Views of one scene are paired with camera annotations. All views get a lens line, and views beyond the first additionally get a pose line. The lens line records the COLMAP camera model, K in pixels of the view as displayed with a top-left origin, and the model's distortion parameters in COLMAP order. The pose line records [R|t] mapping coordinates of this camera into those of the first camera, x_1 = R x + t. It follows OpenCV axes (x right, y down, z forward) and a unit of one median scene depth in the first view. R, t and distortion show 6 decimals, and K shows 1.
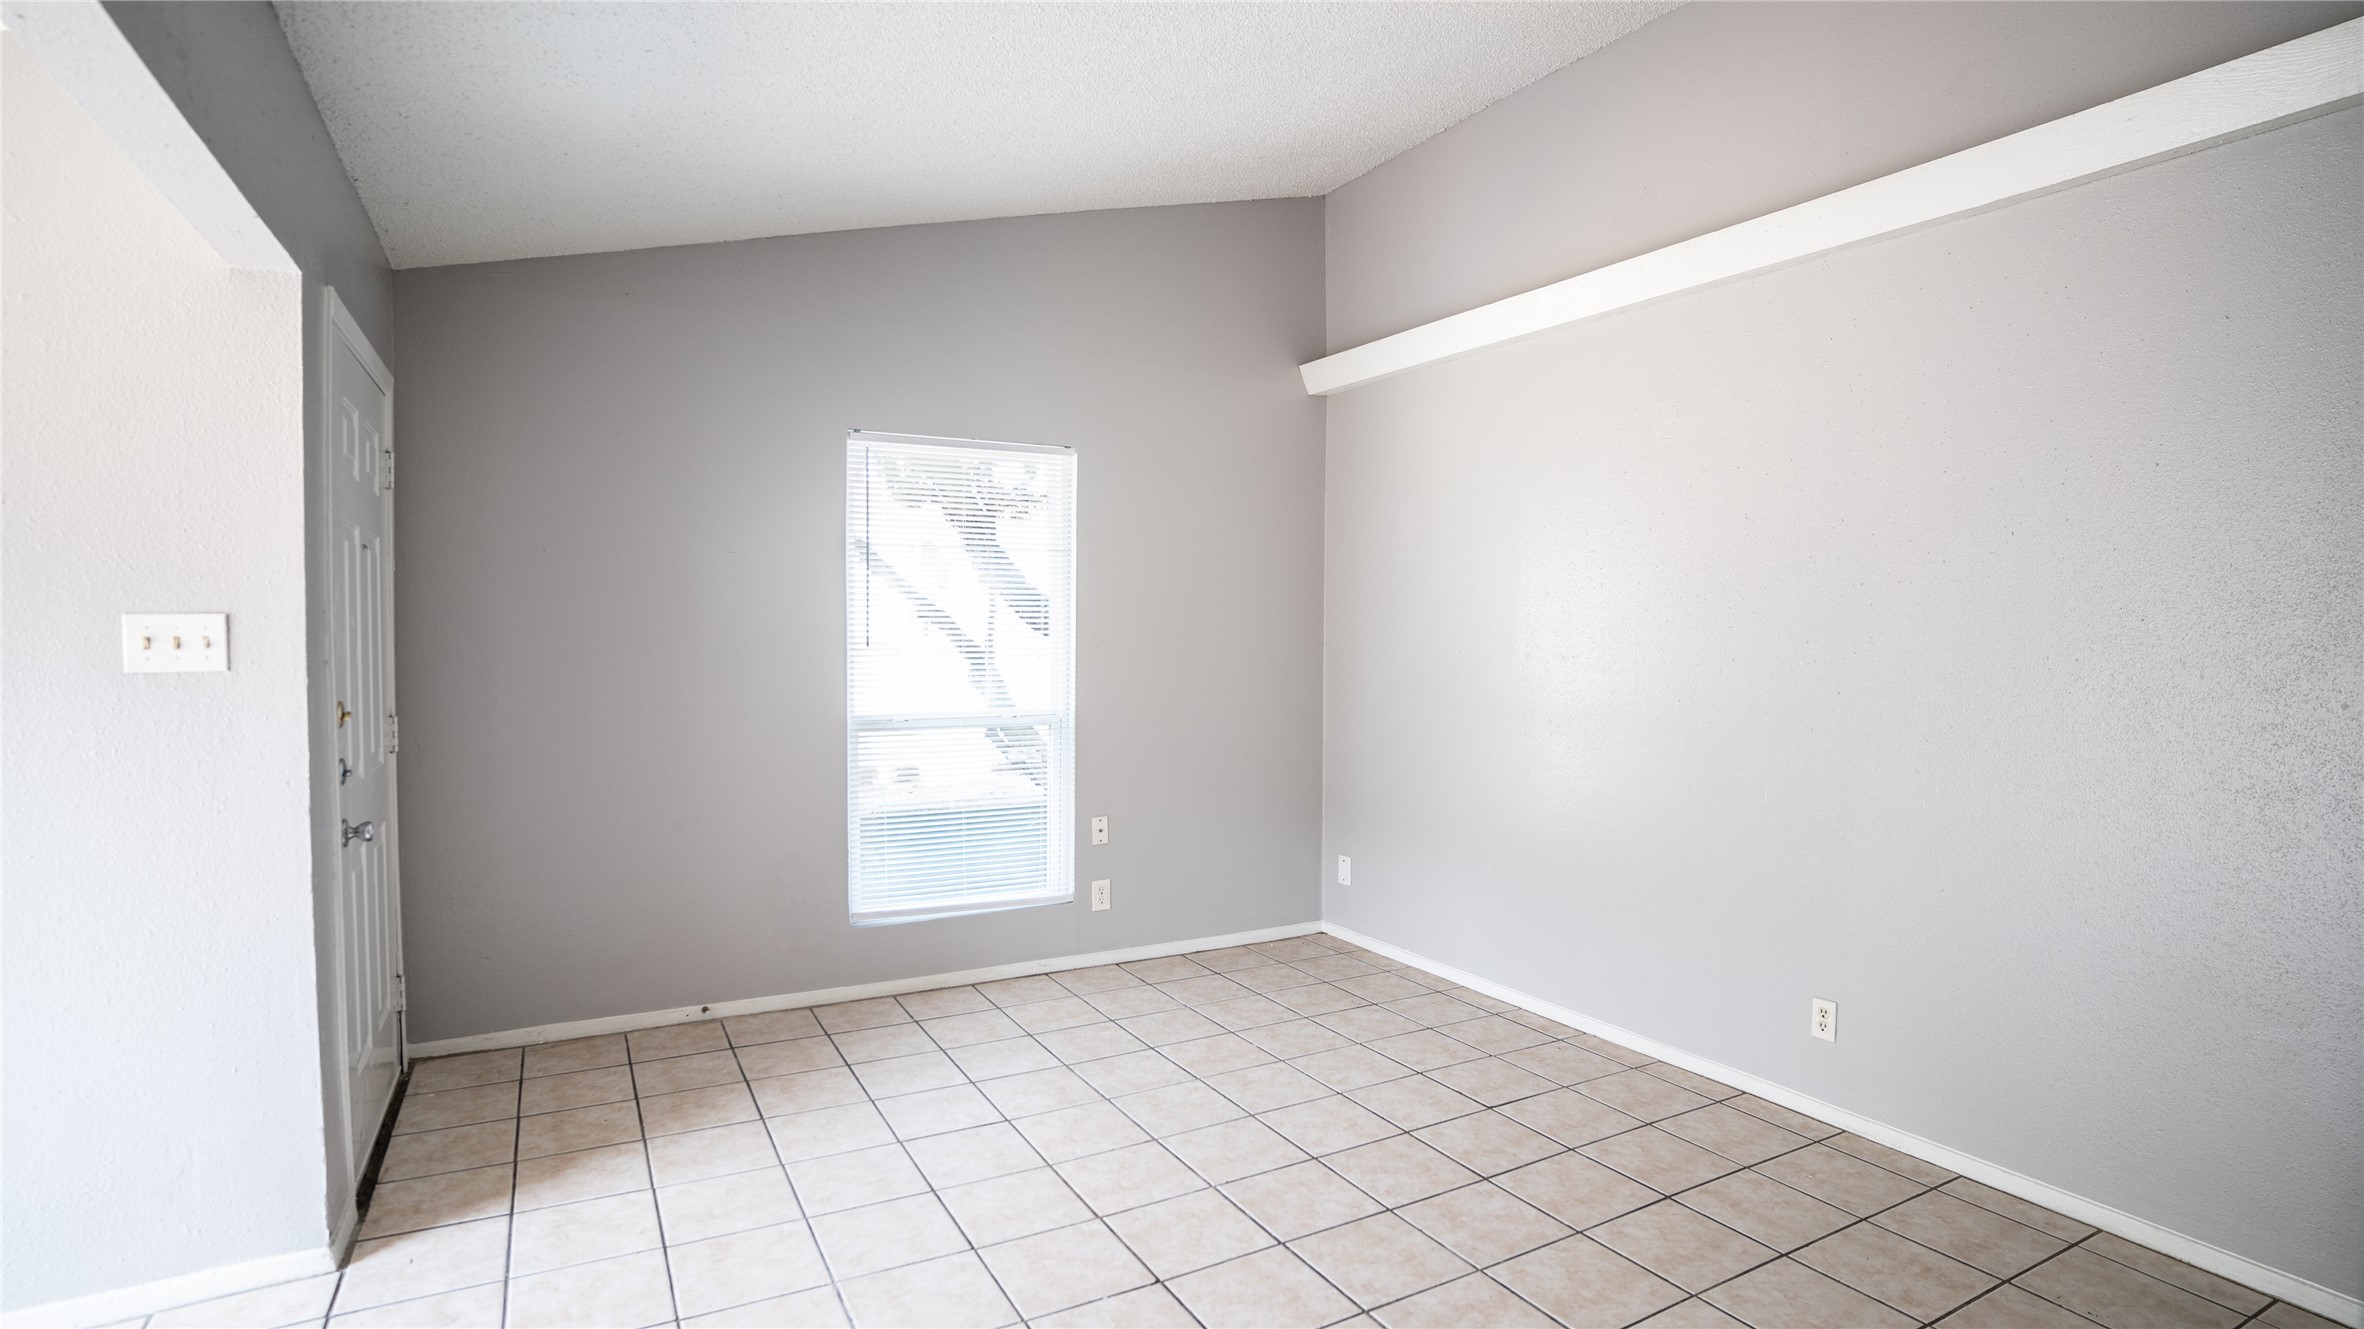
lens RADIAL K [[1157.4, 0, 1186.6], [0, 1157.4, 682.9], [0, 0, 1]] dist [-0.078356, 0.033675]
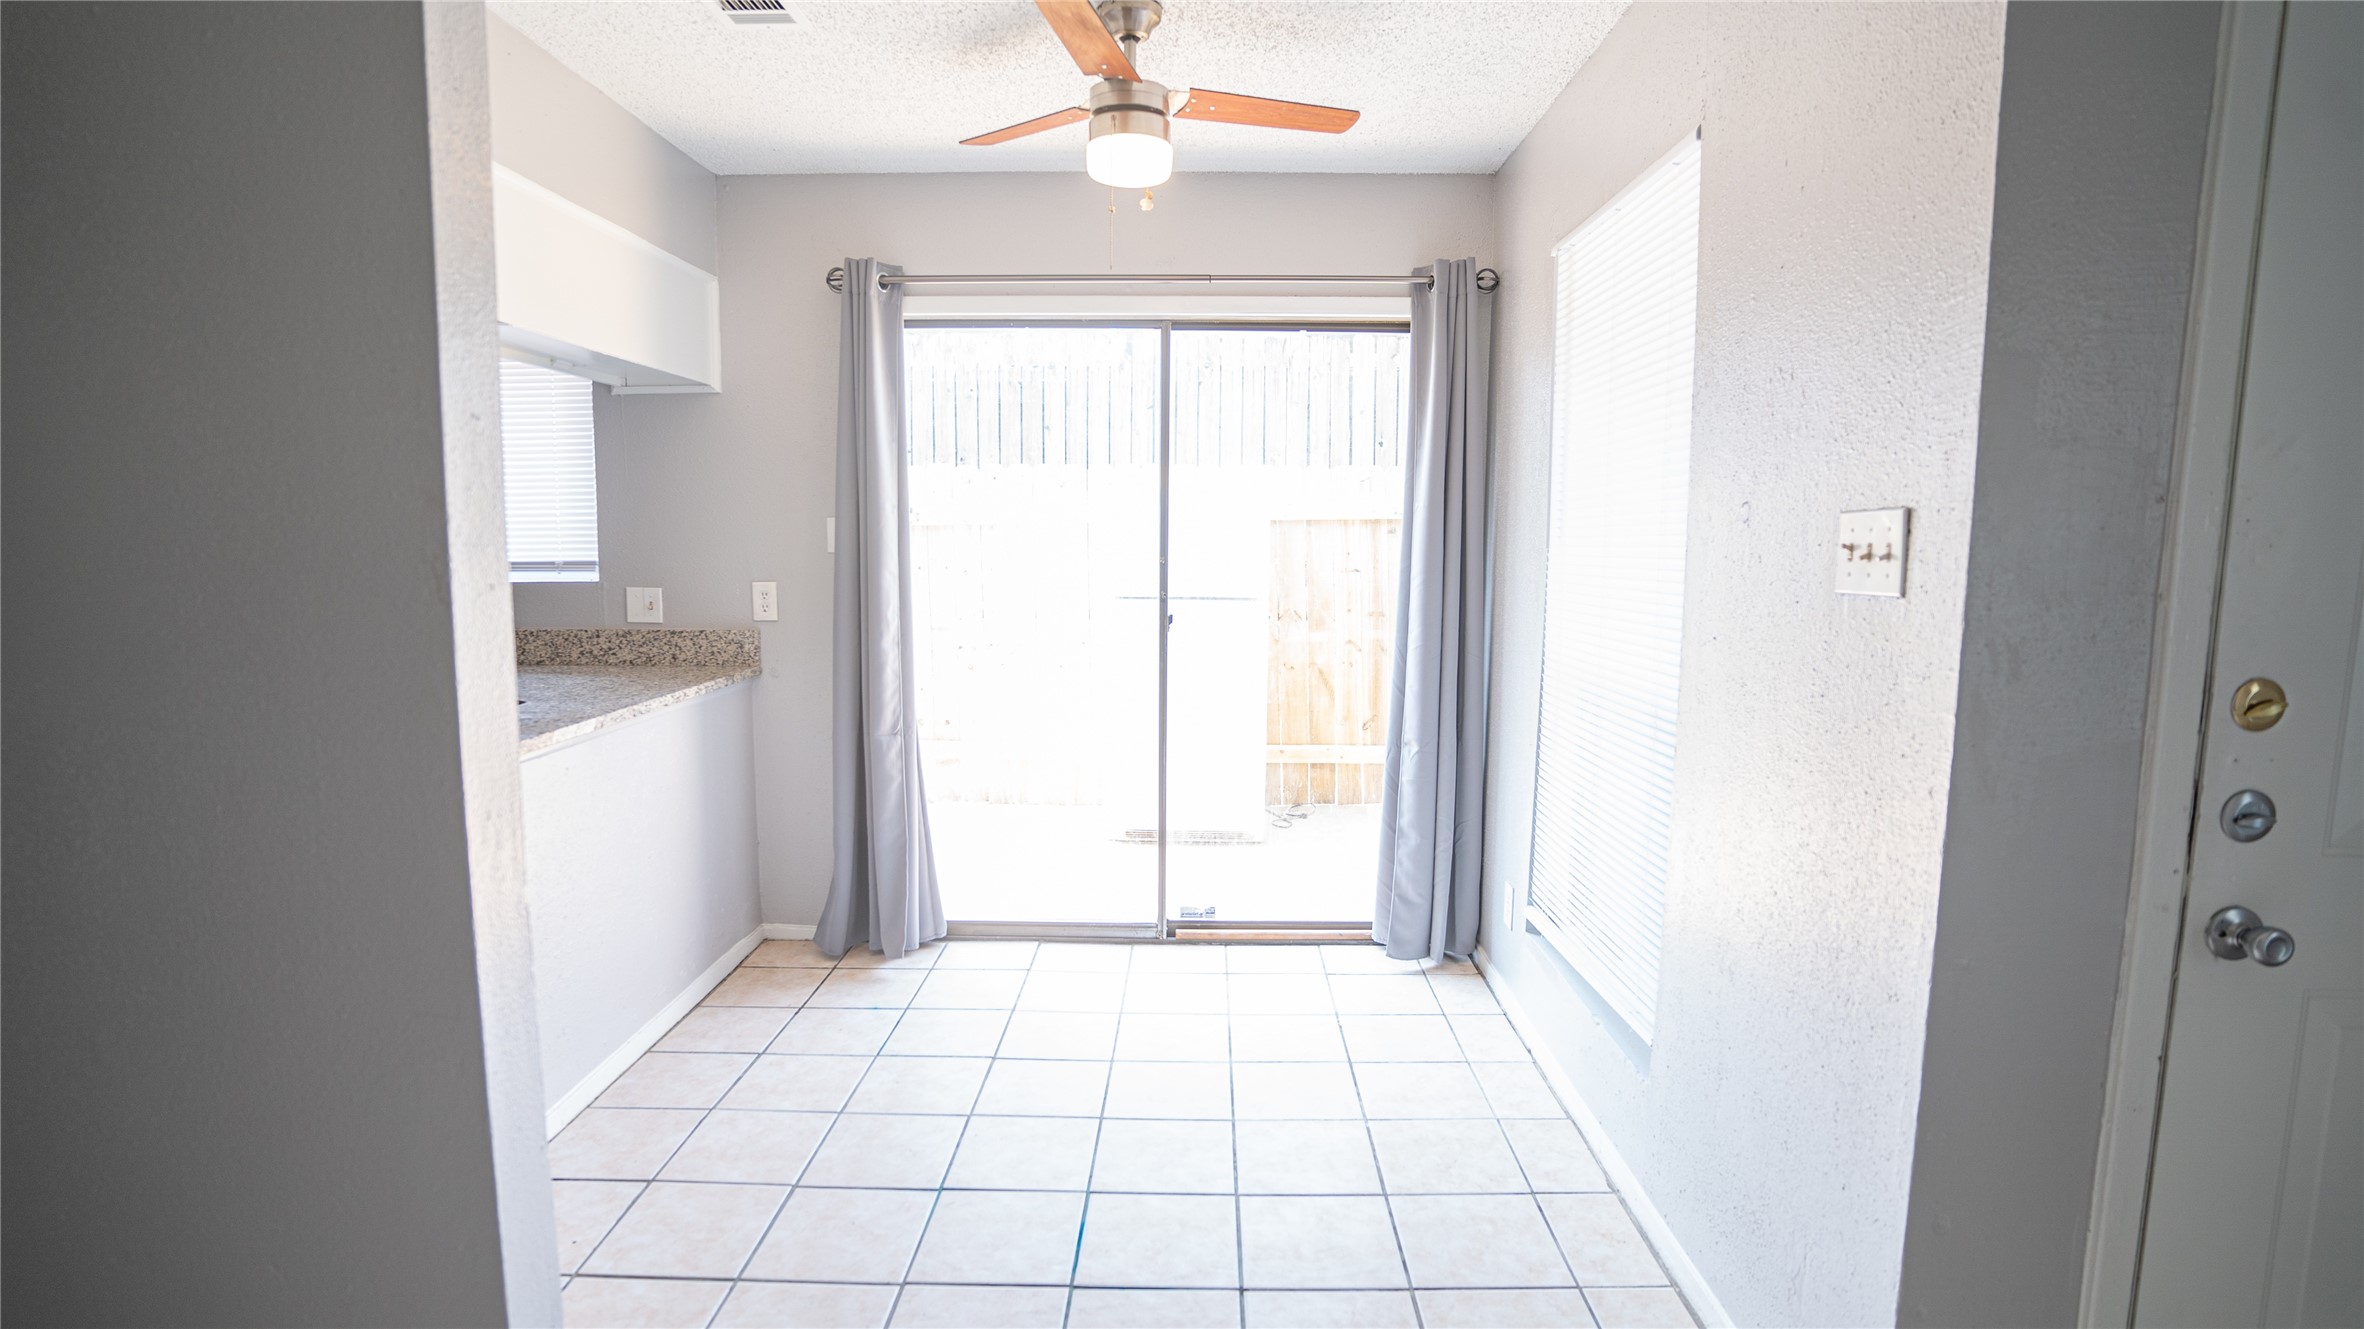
lens RADIAL K [[1157.4, 0, 1184.9], [0, 1157.4, 671.9], [0, 0, 1]] dist [-0.078356, 0.033675]
pose [[-0.500892, 0.095120, -0.860267, -0.057126], [-0.042966, 0.989984, 0.134480, -0.021366], [0.864442, 0.104322, -0.491789, 0.527055]]
